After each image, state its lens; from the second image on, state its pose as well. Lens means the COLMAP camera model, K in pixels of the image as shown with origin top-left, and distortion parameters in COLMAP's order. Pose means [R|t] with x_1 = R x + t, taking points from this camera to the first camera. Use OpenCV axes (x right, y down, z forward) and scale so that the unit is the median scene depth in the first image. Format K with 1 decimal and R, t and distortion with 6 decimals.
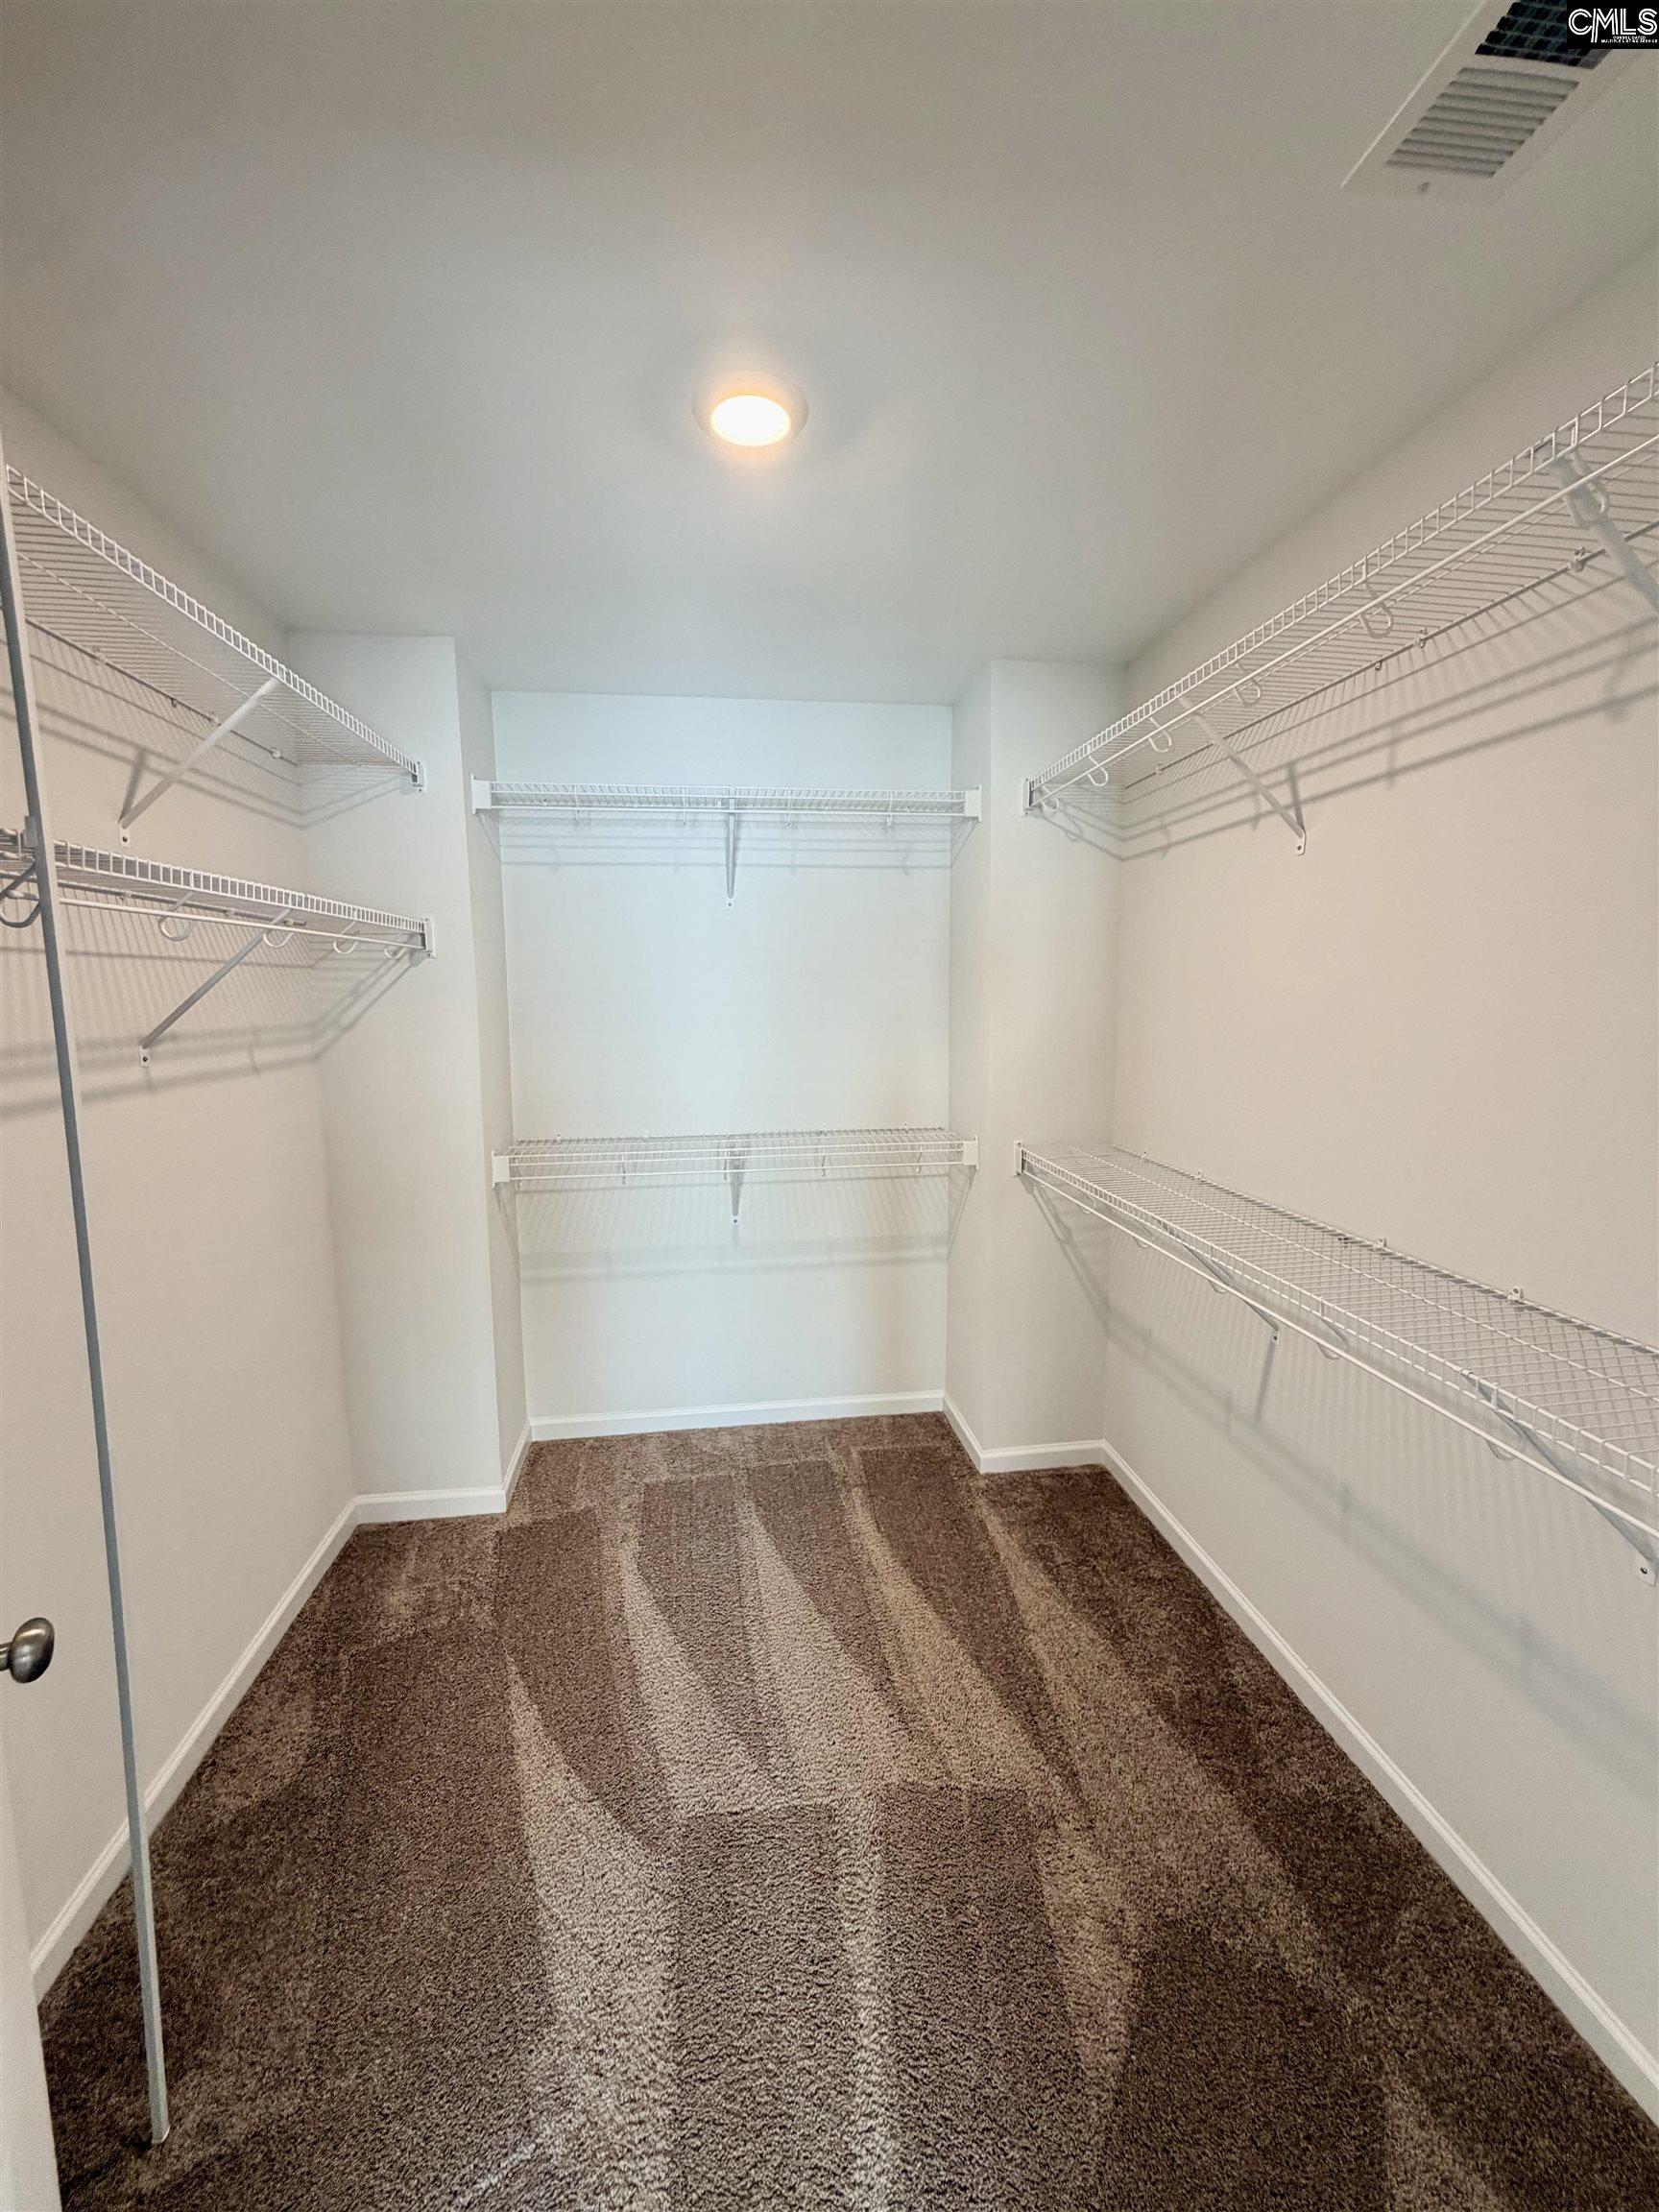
lens RADIAL K [[883.3, 0, 825.2], [0, 883.3, 1098.6], [0, 0, 1]] dist [-0.002942, -0.000221]
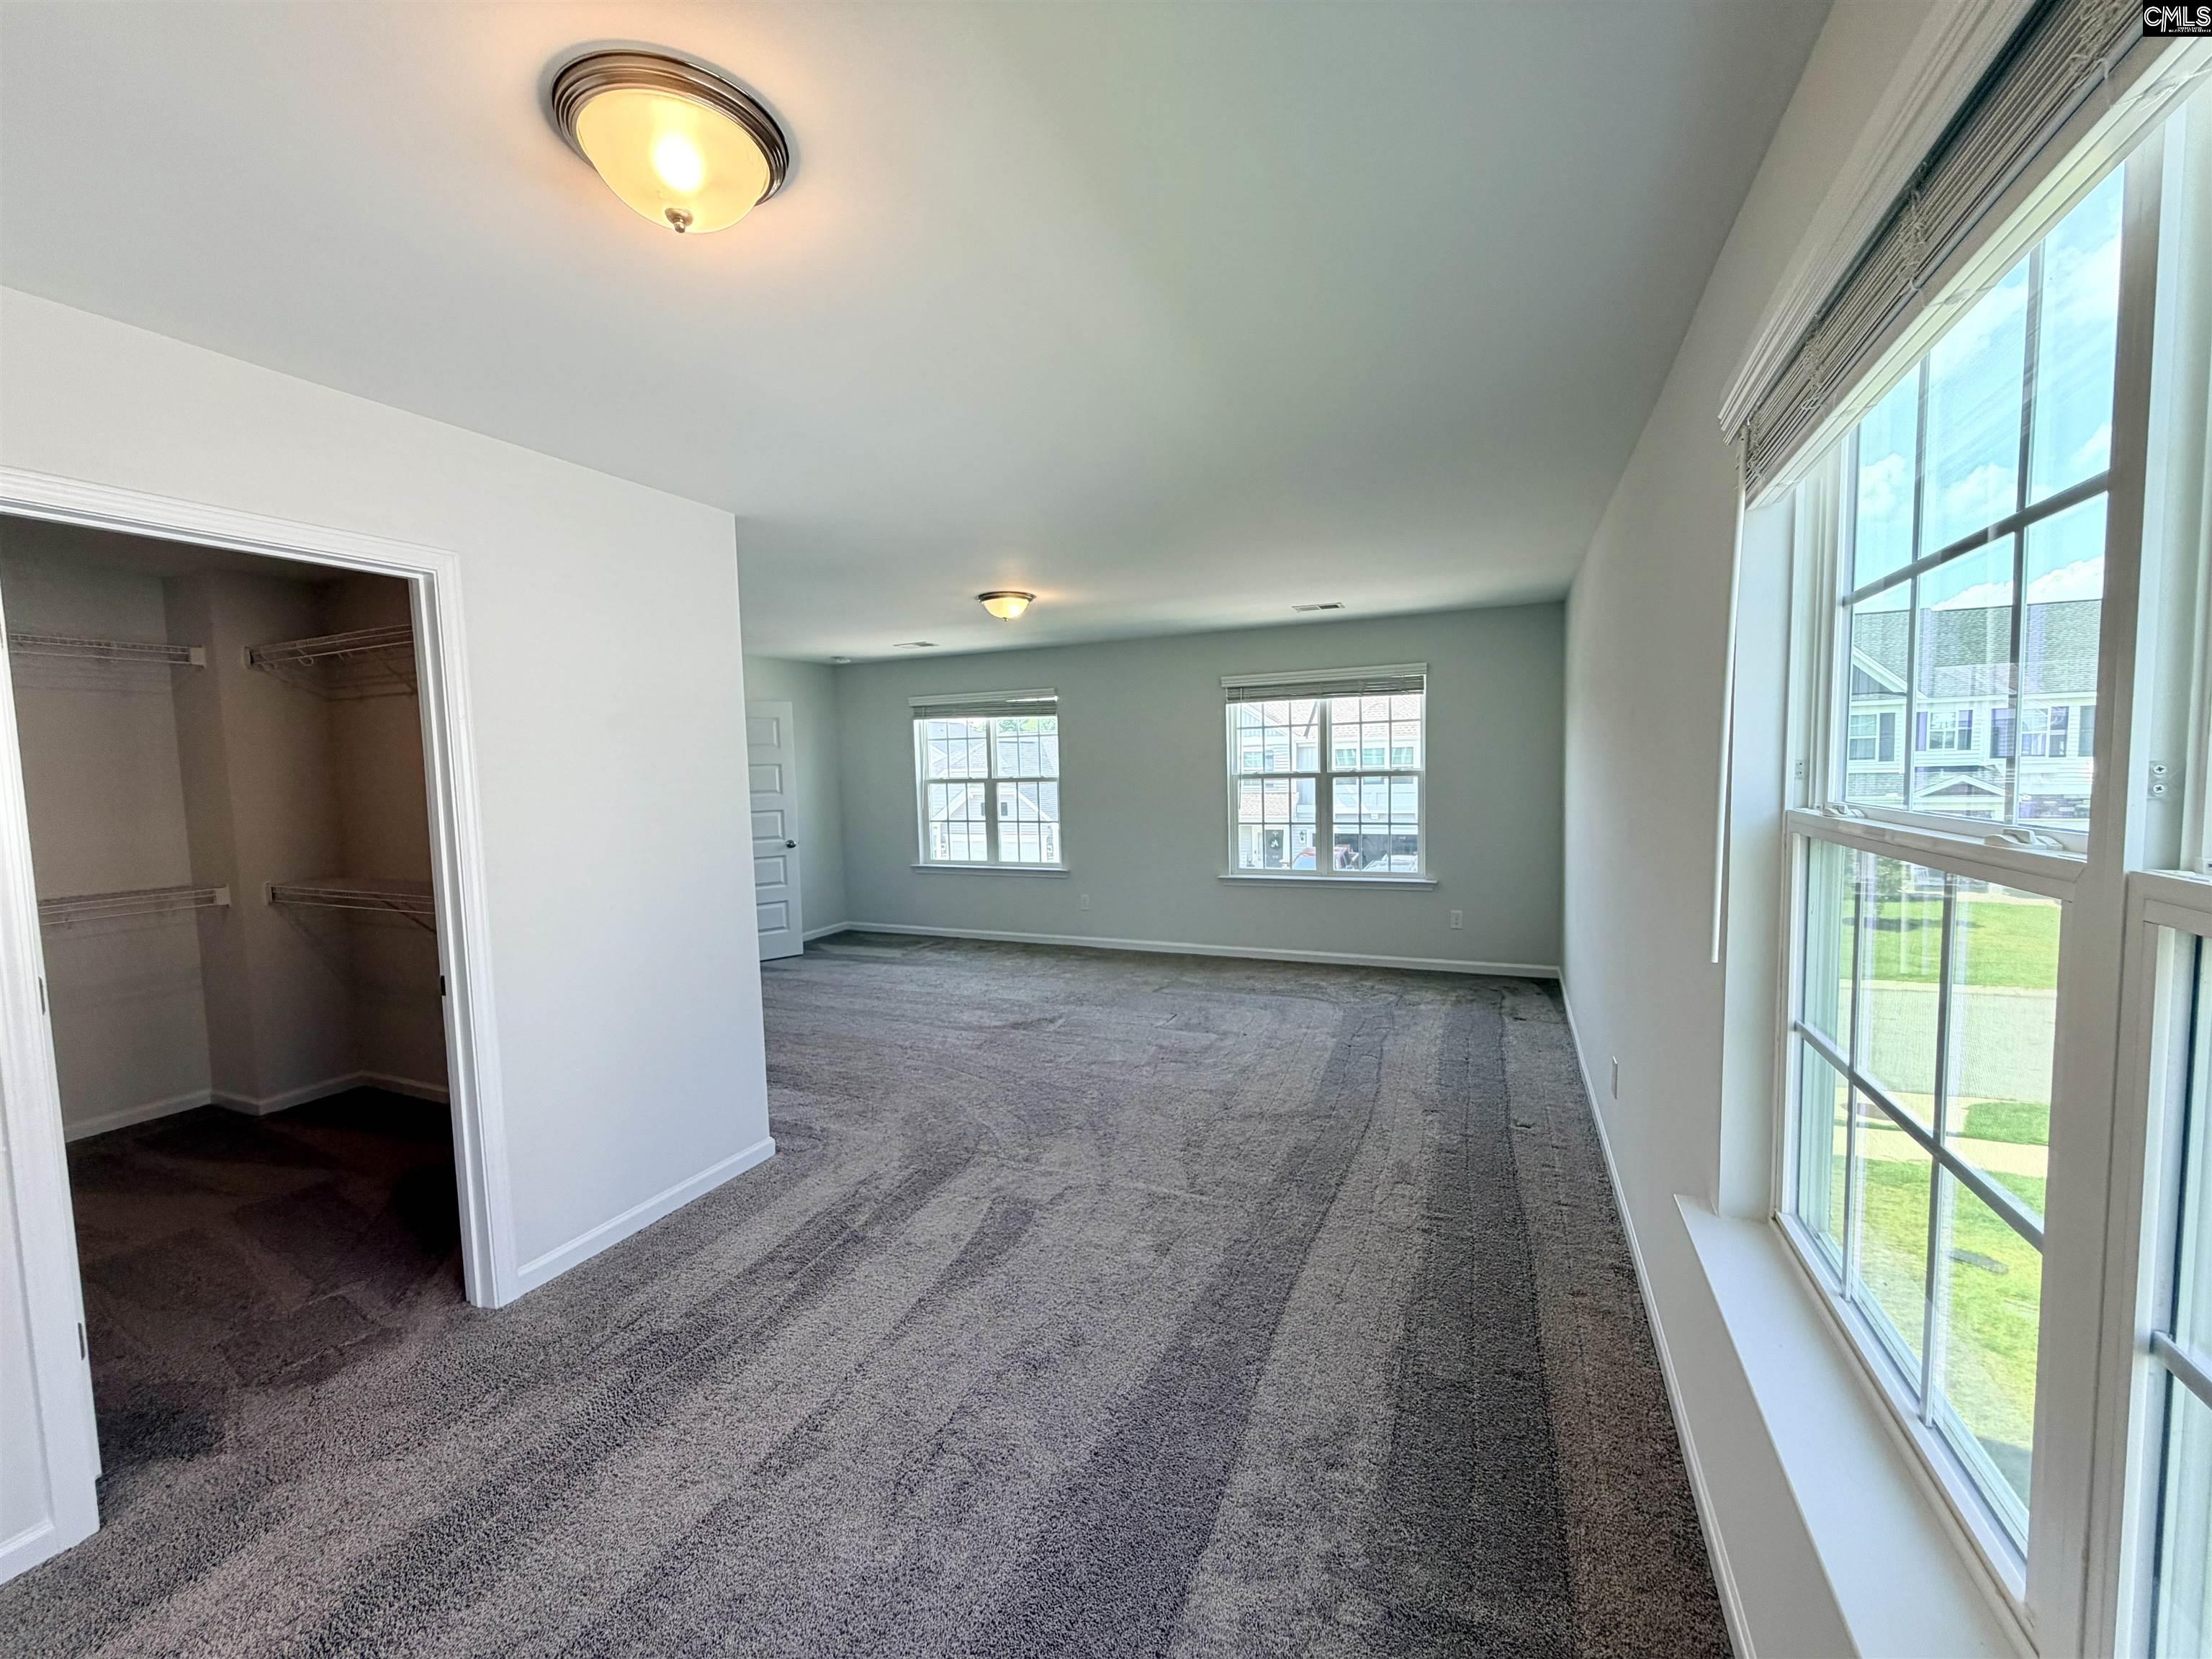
lens RADIAL K [[883.3, 0, 1104.9], [0, 883.3, 823.8], [0, 0, 1]] dist [-0.002942, -0.000221]
pose [[0.522540, -0.070841, 0.849667, -0.310818], [0.121418, 0.992568, 0.008084, 0.113239], [-0.843925, 0.098941, 0.527258, -1.025581]]
